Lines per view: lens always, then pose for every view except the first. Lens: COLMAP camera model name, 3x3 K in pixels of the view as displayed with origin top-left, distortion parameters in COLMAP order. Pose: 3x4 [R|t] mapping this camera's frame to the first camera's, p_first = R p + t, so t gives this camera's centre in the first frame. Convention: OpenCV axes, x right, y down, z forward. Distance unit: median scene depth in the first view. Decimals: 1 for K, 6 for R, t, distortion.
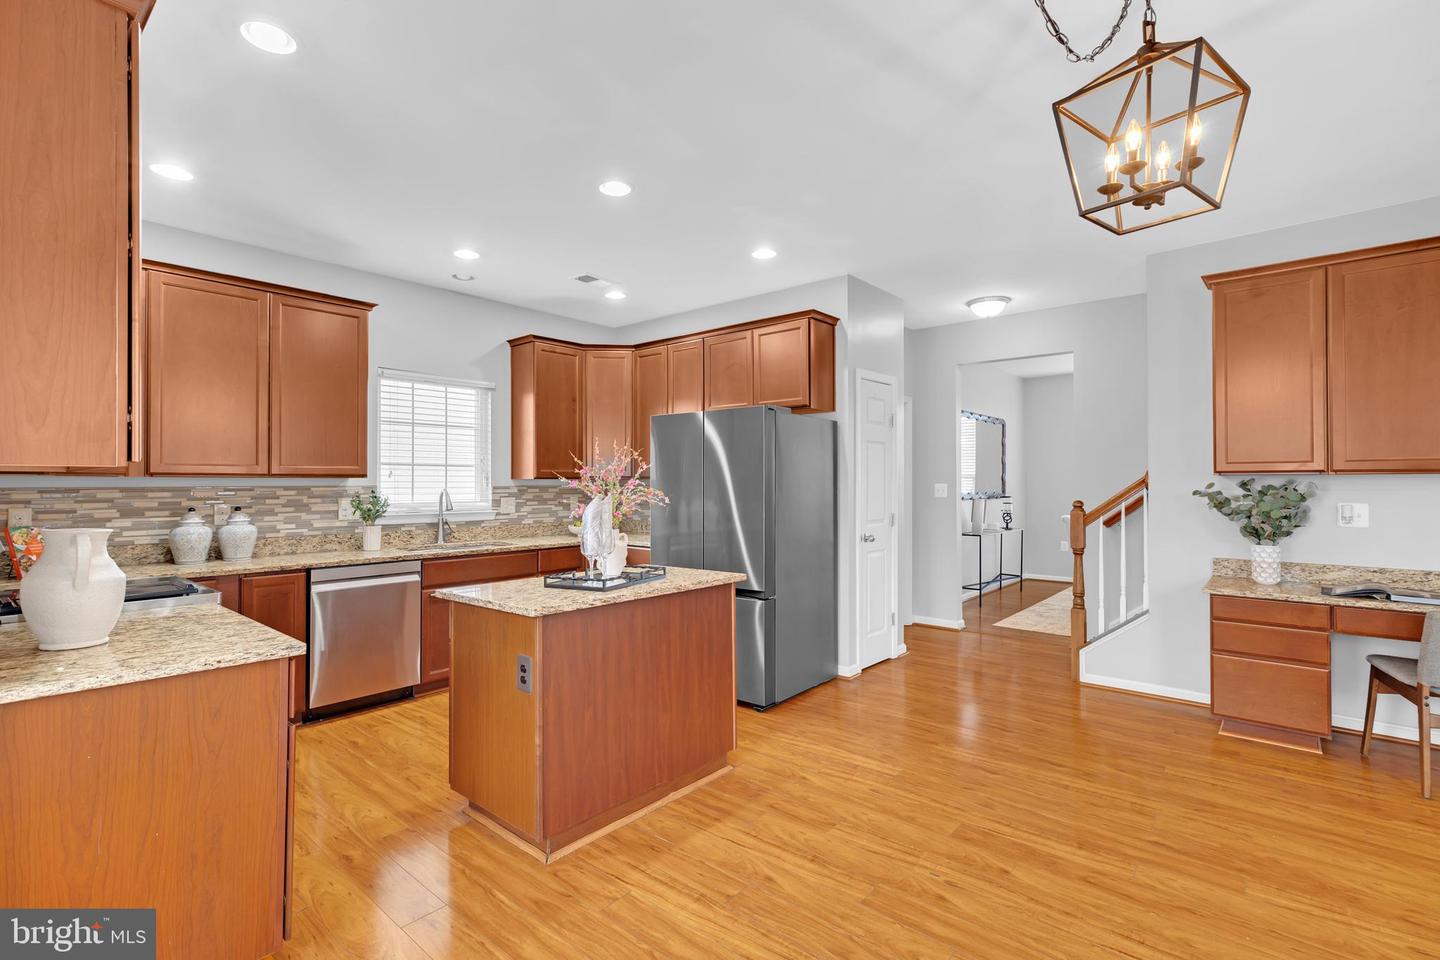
lens RADIAL K [[652.1, 0, 726.1], [0, 652.1, 479.0], [0, 0, 1]] dist [0.003644, 0.000636]
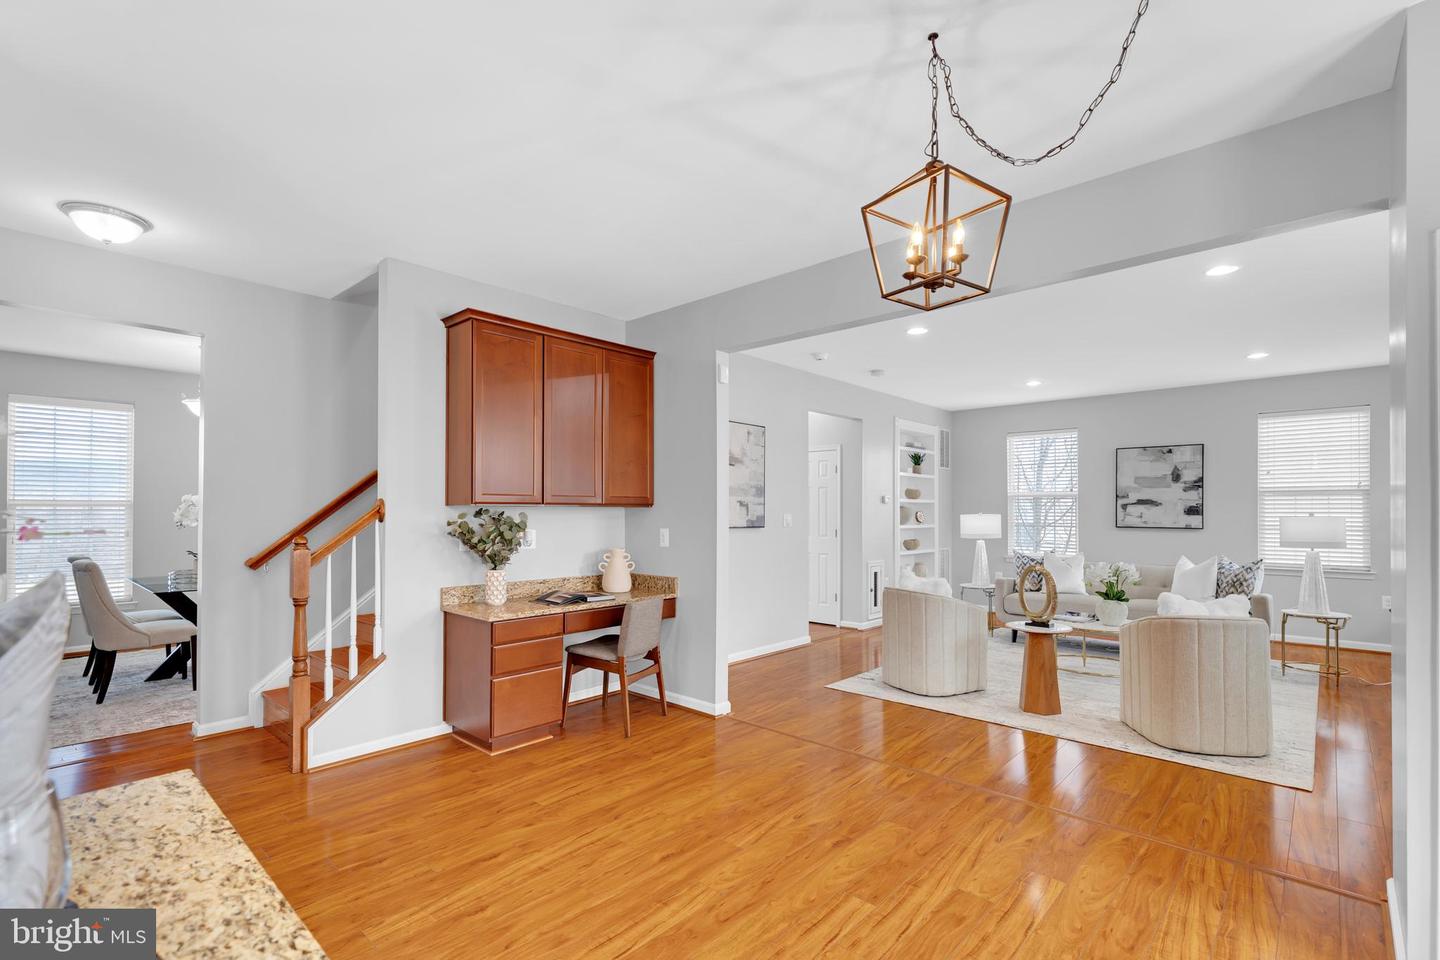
lens RADIAL K [[665.2, 0, 690.7], [0, 665.2, 504.0], [0, 0, 1]] dist [0.003151, 0.000345]
pose [[0.054420, 0.013407, 0.998428, -0.288390], [-0.006522, 0.999893, -0.013071, 0.002903], [-0.998497, -0.005801, 0.054501, 0.635300]]
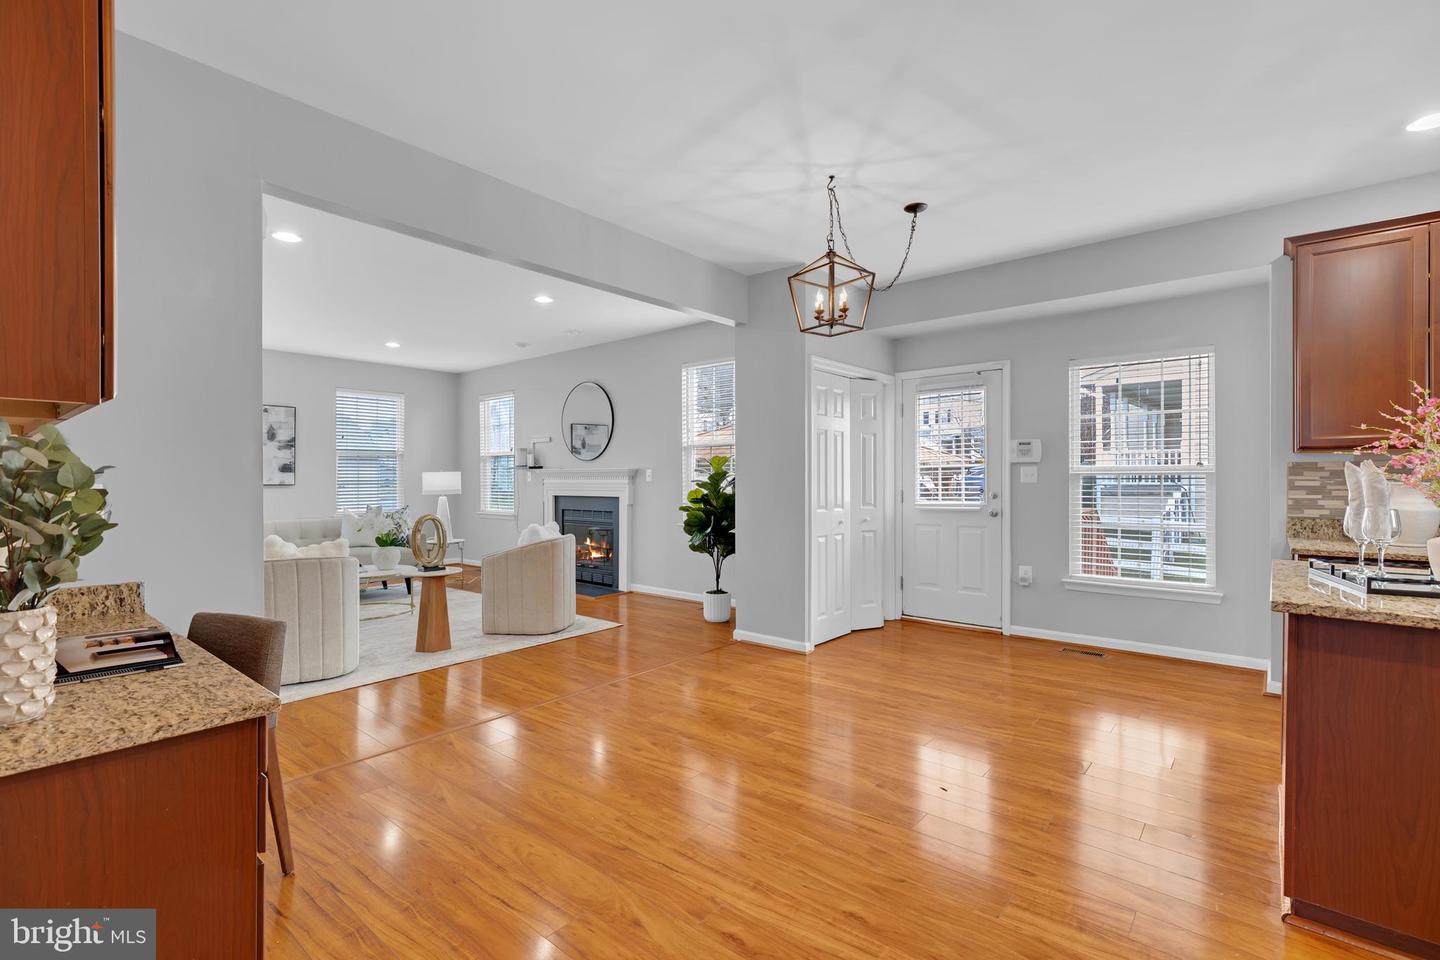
lens RADIAL K [[652.1, 0, 726.1], [0, 652.1, 479.0], [0, 0, 1]] dist [0.003644, 0.000636]
pose [[-0.999779, 0.003408, -0.020728, 0.471095], [0.003497, 0.999985, -0.004284, 0.036617], [0.020713, -0.004356, -0.999776, 1.409709]]
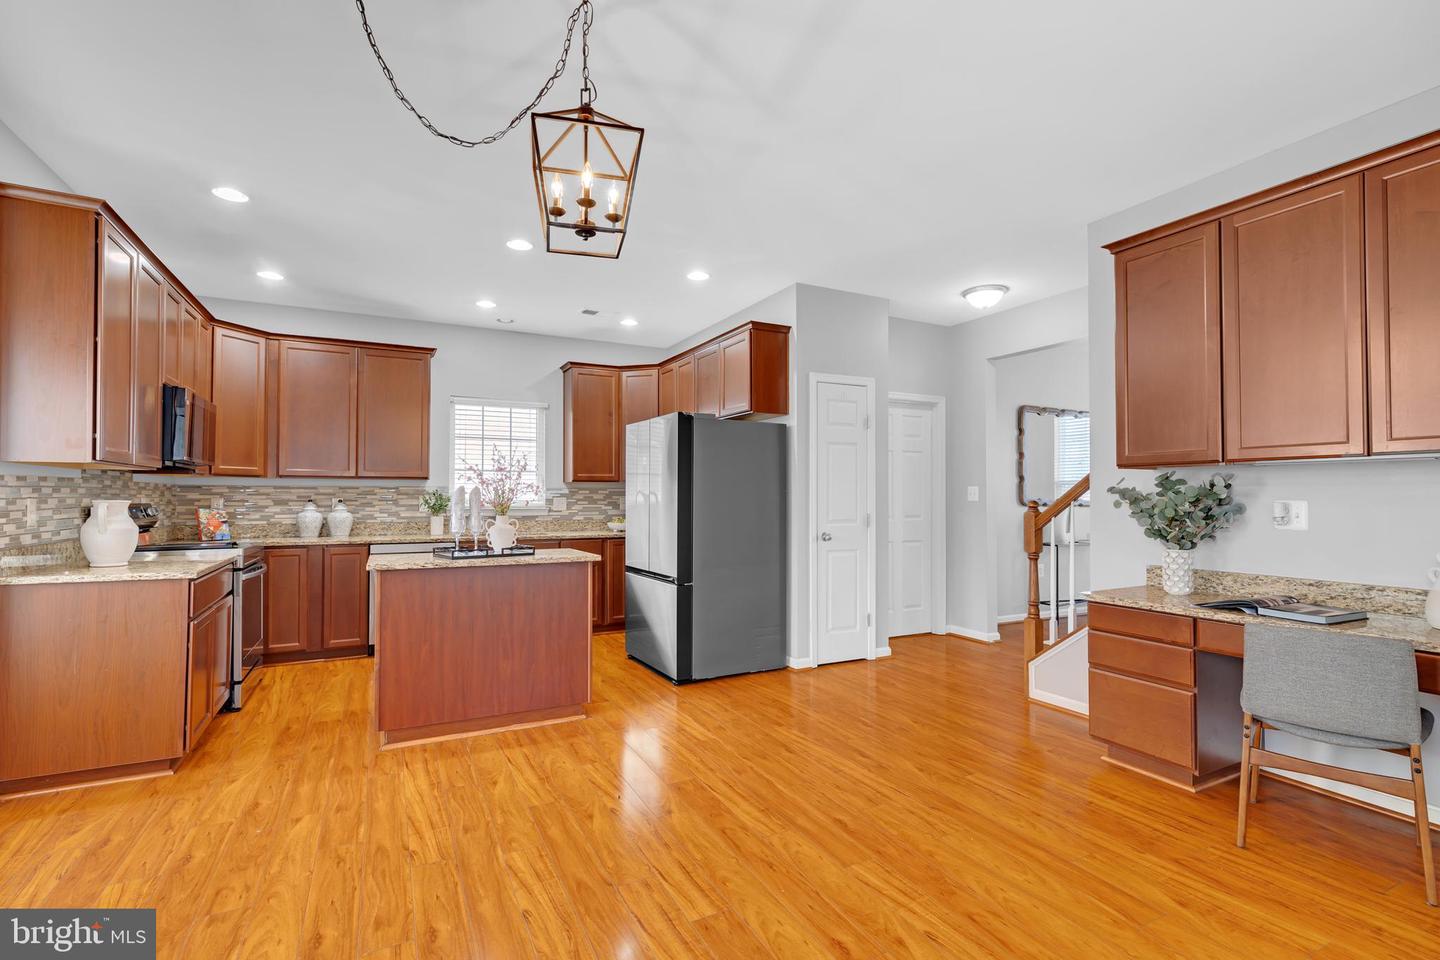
lens RADIAL K [[655.2, 0, 731.2], [0, 655.2, 485.9], [0, 0, 1]] dist [0.003600, 0.000749]
pose [[0.930770, -0.002458, -0.365596, 0.617761], [-0.000990, 0.999957, -0.009244, 0.027266], [0.365603, 0.008966, 0.930728, -0.019652]]
